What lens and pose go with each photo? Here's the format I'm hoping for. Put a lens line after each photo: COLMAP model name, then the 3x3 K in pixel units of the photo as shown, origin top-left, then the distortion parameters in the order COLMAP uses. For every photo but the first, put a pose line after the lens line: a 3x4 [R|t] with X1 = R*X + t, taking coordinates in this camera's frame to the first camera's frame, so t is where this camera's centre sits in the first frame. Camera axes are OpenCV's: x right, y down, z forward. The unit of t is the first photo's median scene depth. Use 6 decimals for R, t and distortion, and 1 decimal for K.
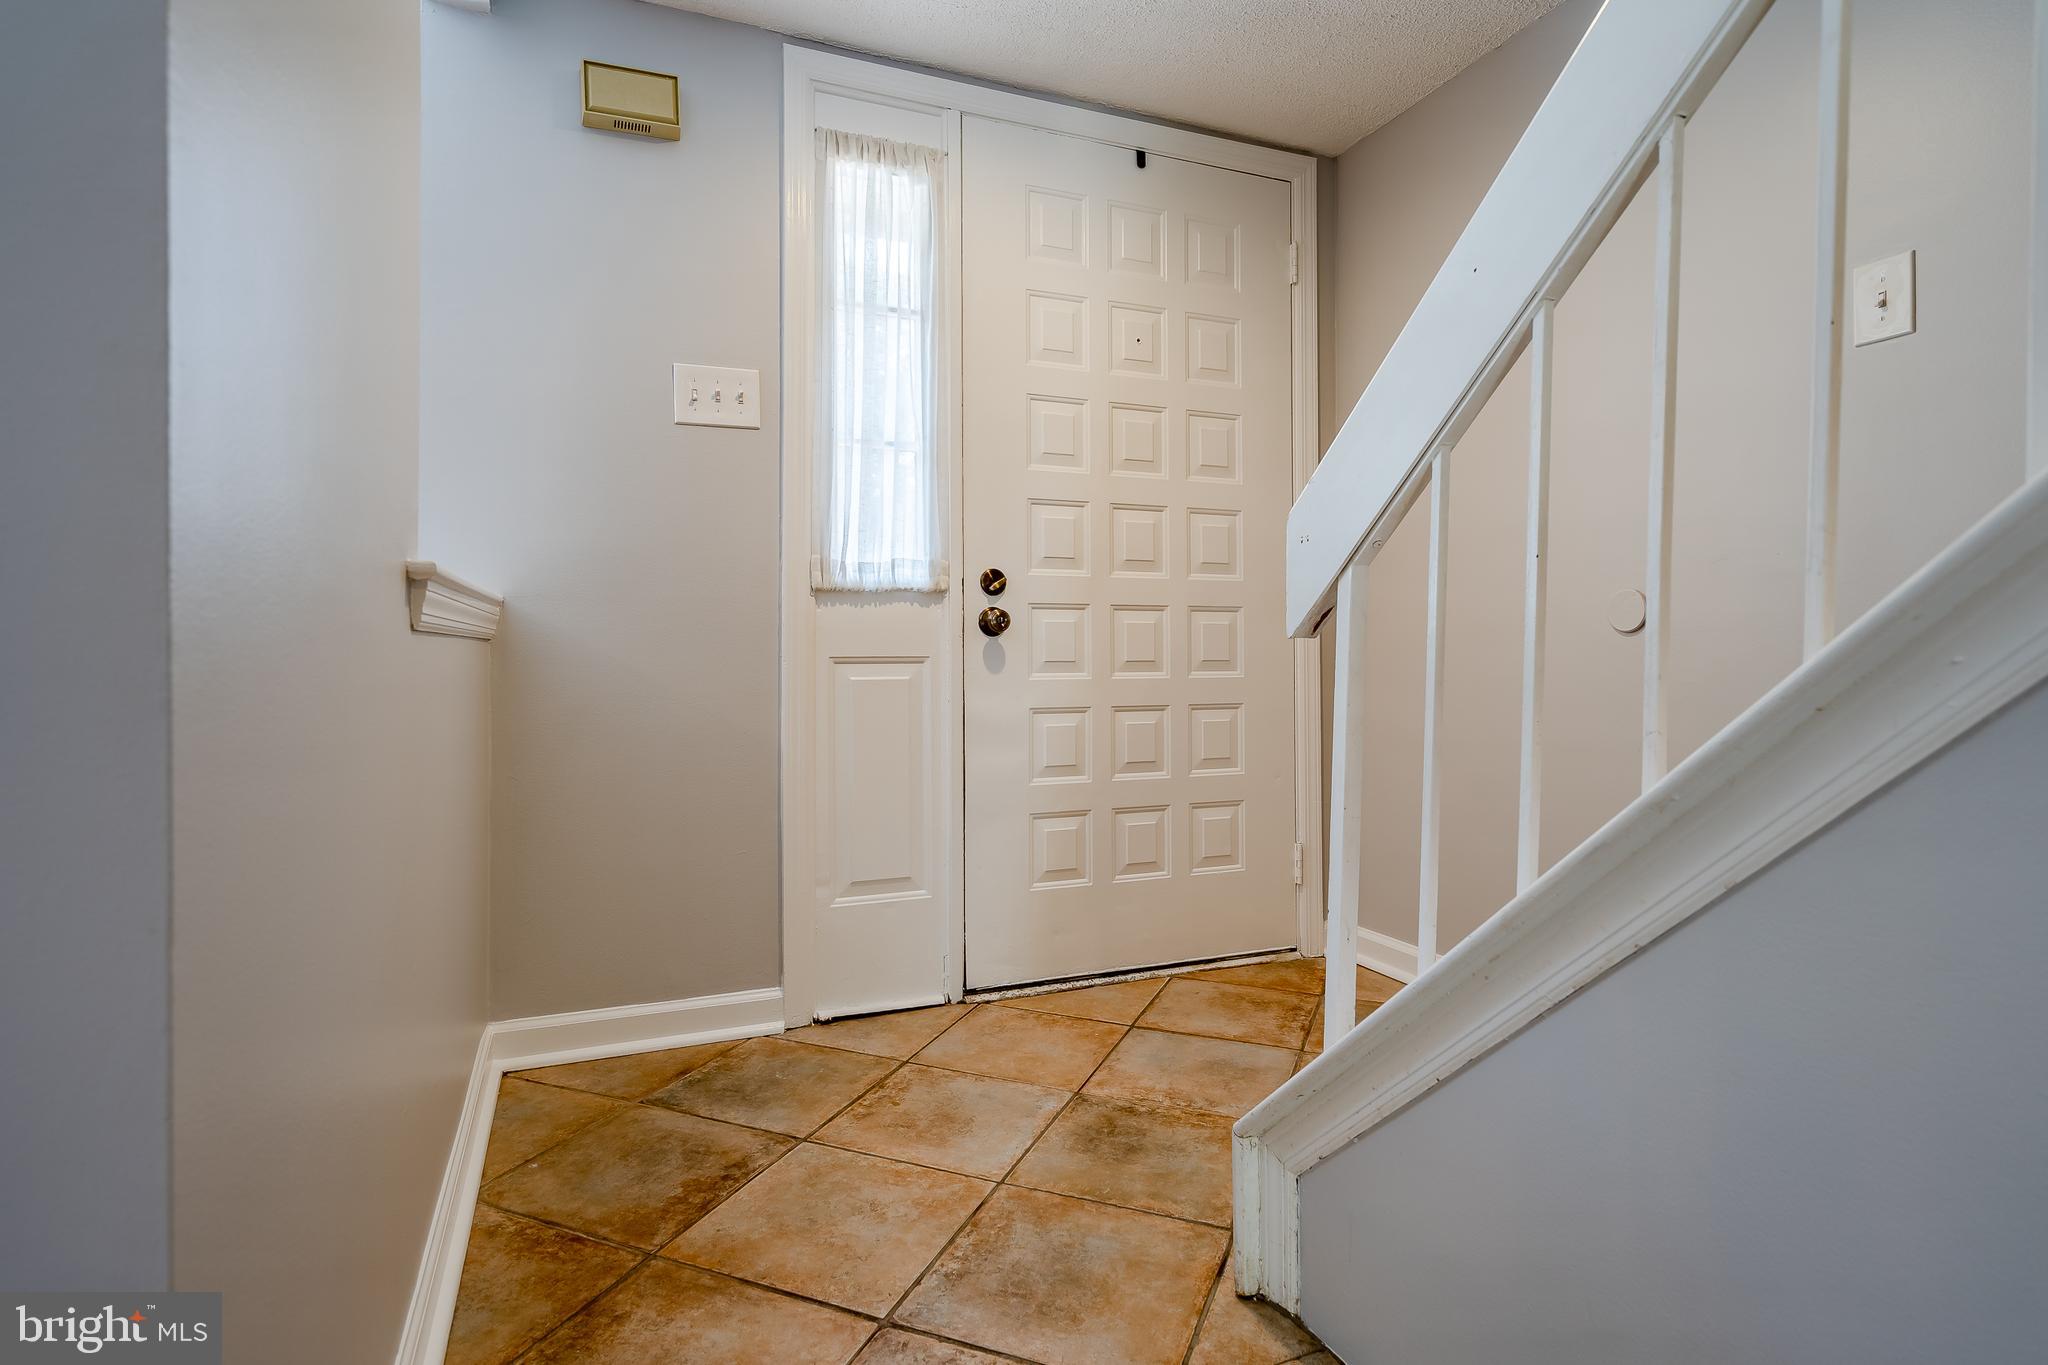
lens RADIAL K [[1048.4, 0, 1054.2], [0, 1048.4, 656.9], [0, 0, 1]] dist [-0.001075, -0.000314]
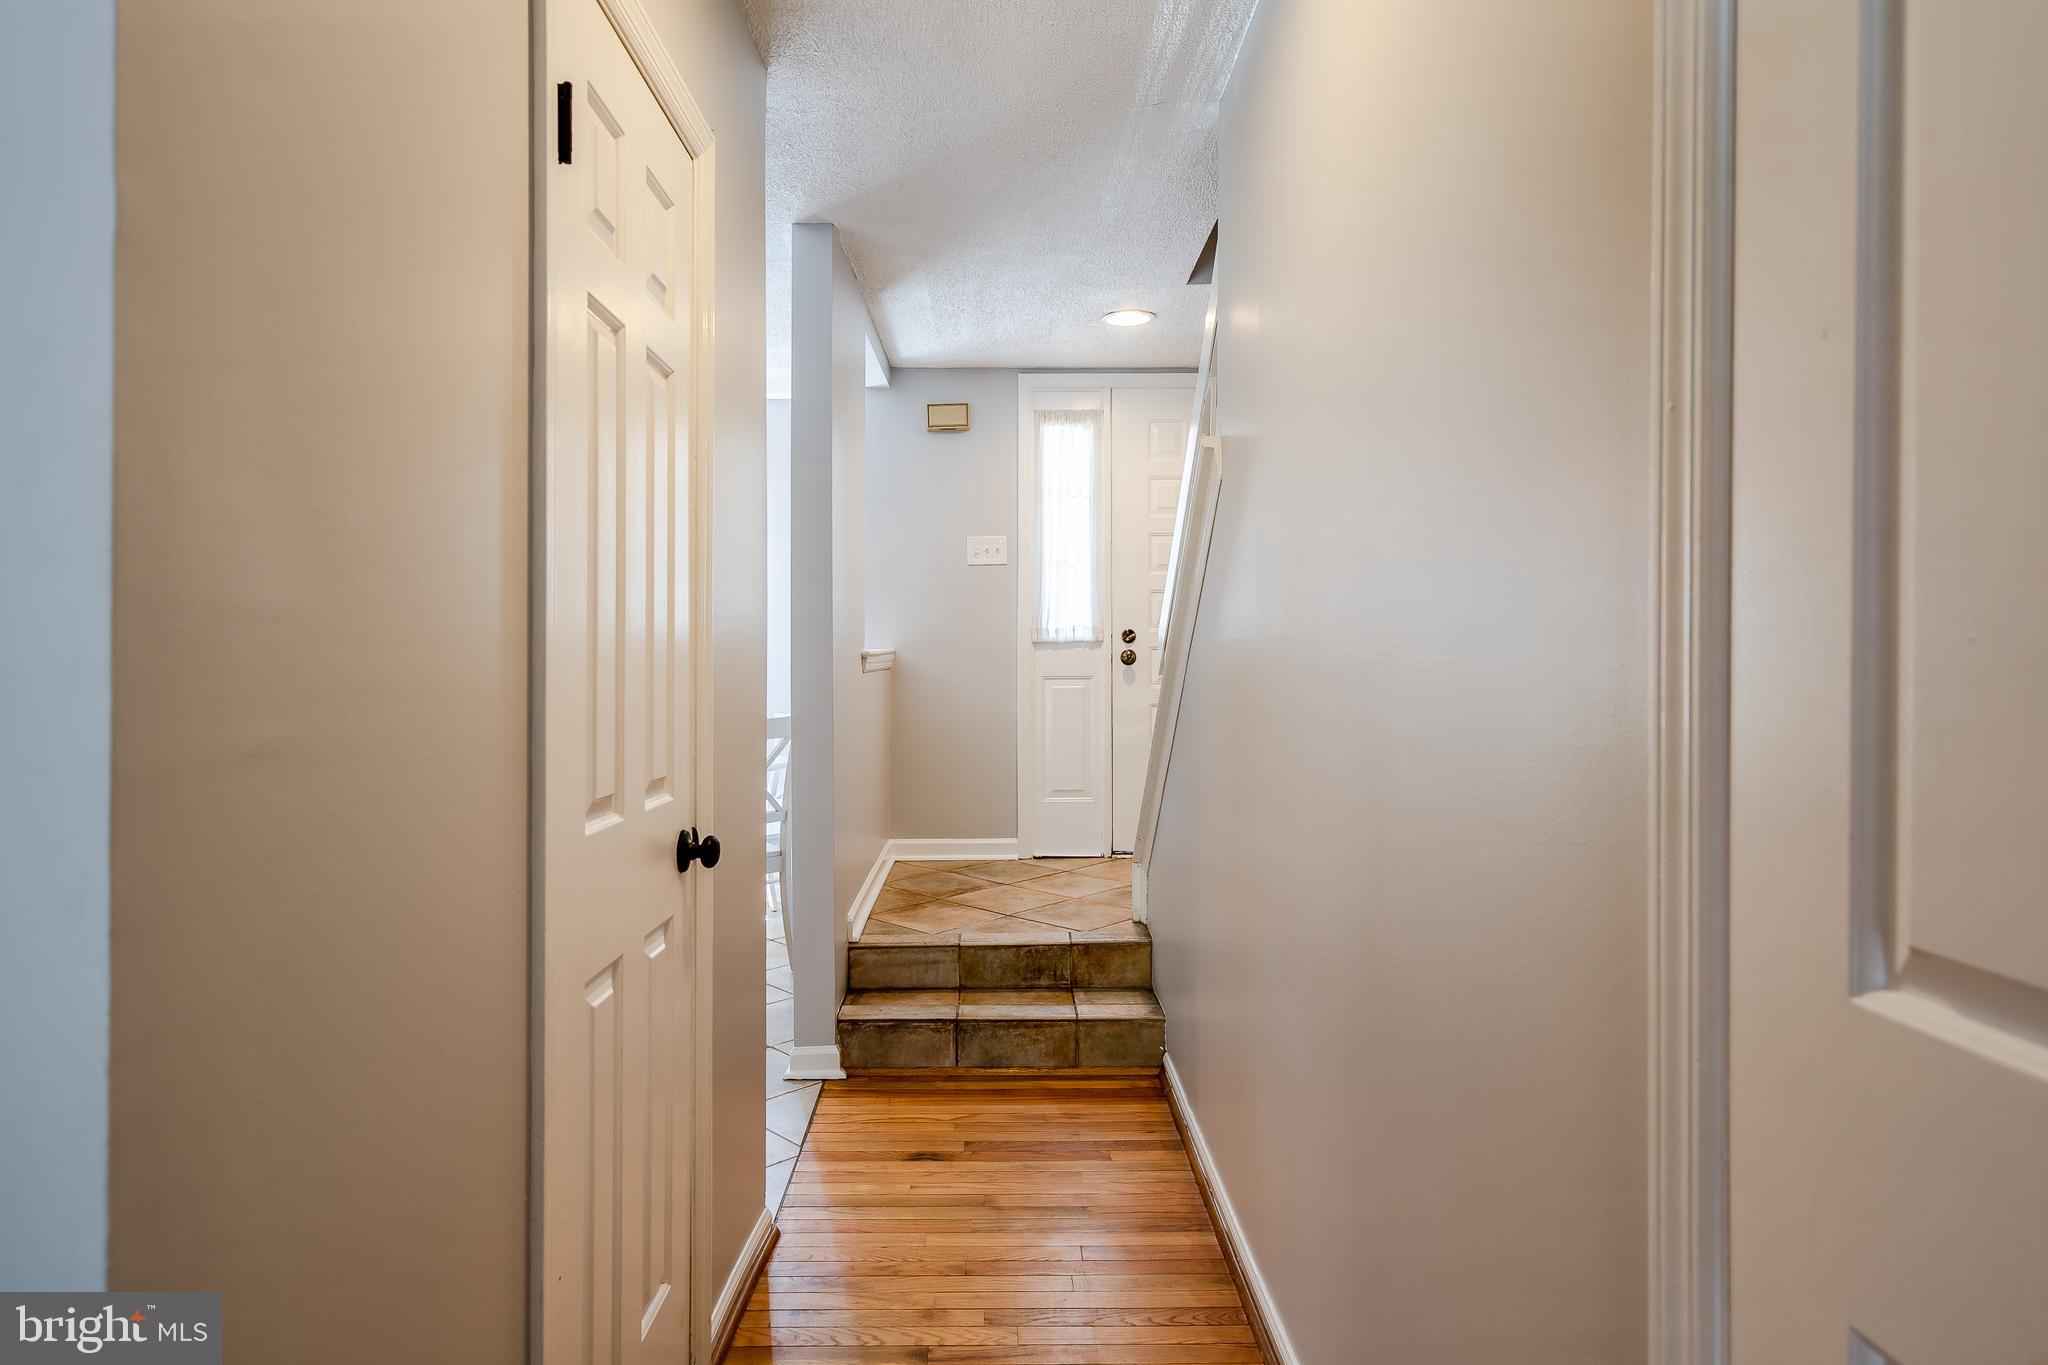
lens RADIAL K [[1121.7, 0, 1021.5], [0, 1121.7, 673.5], [0, 0, 1]] dist [0.000049, 0.000003]
pose [[0.922055, 0.004995, -0.387026, 0.571578], [0.000529, 0.999900, 0.014166, -0.034901], [0.387058, -0.013267, 0.921960, -0.972060]]
